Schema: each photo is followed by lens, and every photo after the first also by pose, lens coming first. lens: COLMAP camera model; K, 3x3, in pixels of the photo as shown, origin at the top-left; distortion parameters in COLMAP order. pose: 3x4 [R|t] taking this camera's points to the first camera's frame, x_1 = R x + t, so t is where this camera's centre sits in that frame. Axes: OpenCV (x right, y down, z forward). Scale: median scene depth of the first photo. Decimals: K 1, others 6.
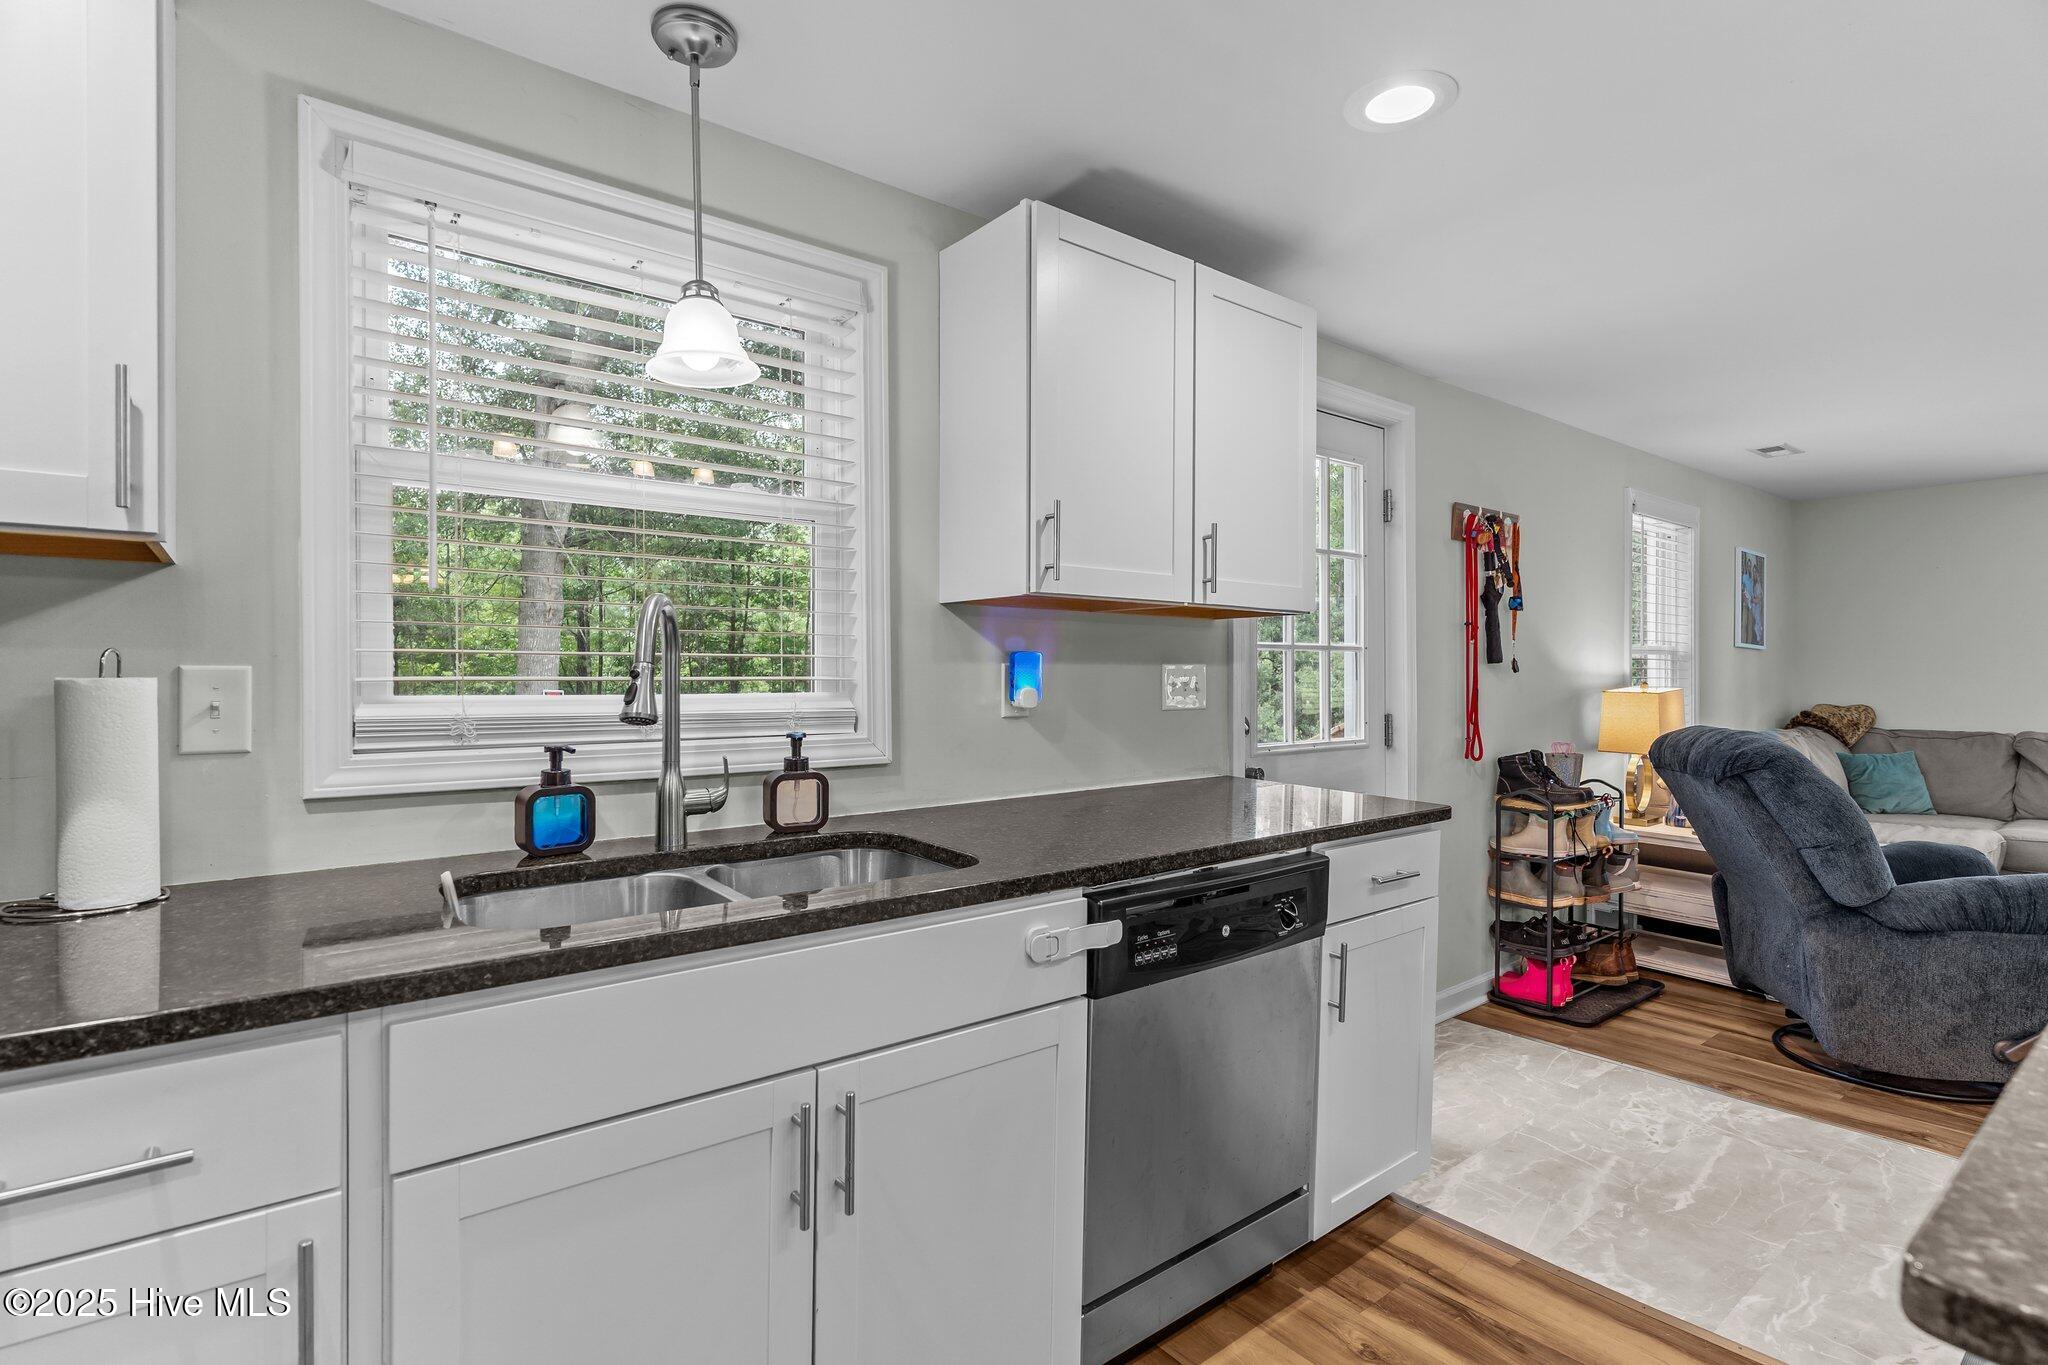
lens RADIAL K [[980.8, 0, 1012.8], [0, 980.8, 676.6], [0, 0, 1]] dist [0.001934, 0.000562]
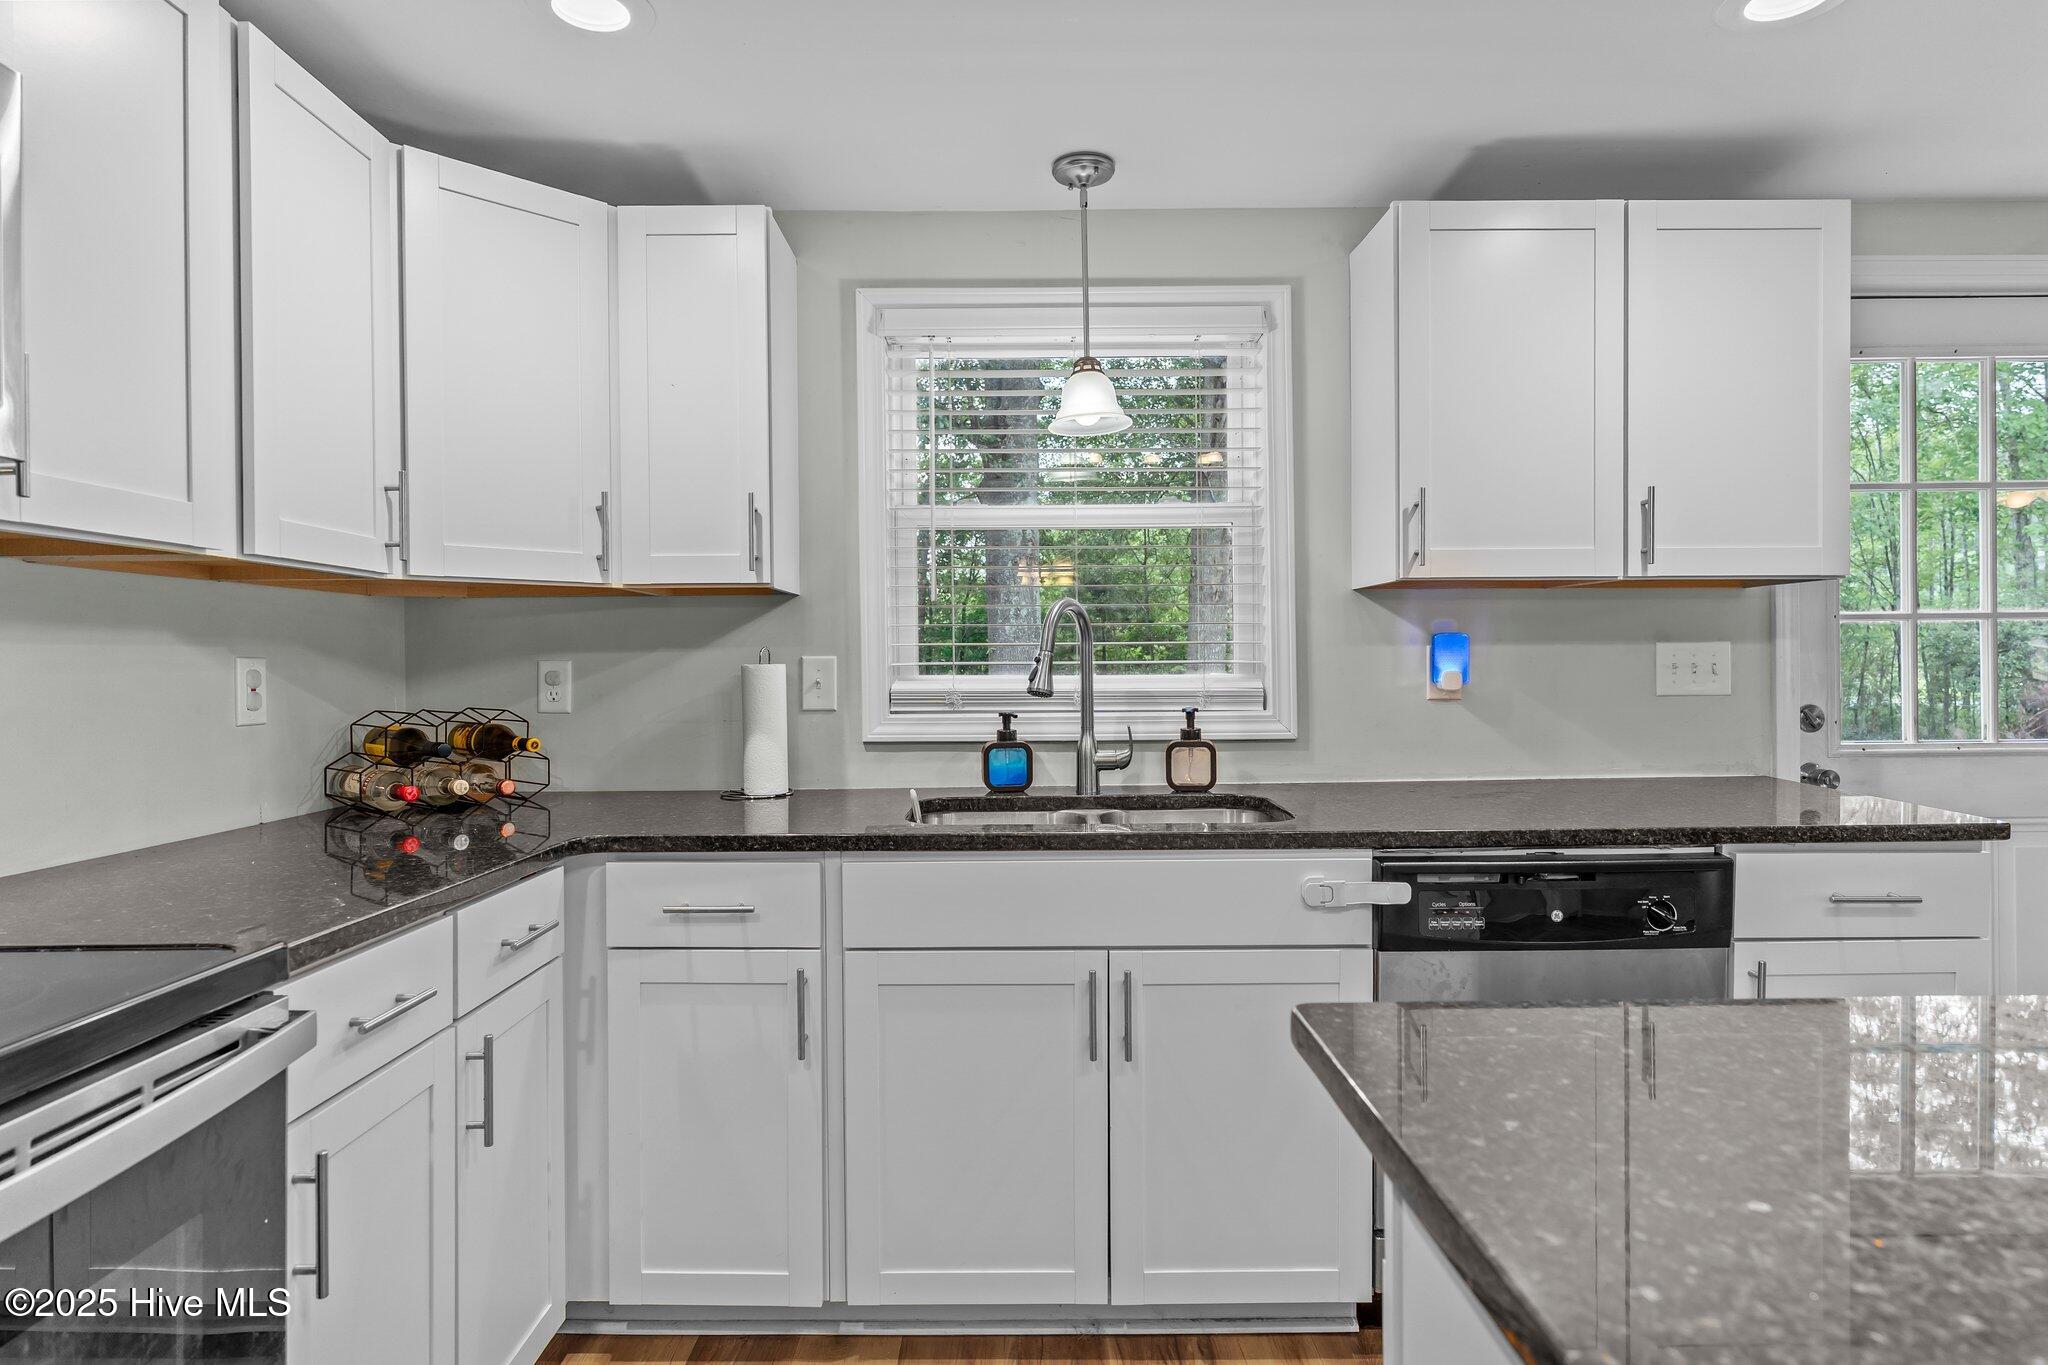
lens RADIAL K [[1152.2, 0, 1017.7], [0, 1152.2, 666.0], [0, 0, 1]] dist [-0.000521, 0.000606]
pose [[0.791907, -0.003190, -0.610634, 0.434946], [0.007276, 0.999965, 0.004212, -0.000592], [0.610599, -0.007778, 0.791902, -0.216296]]
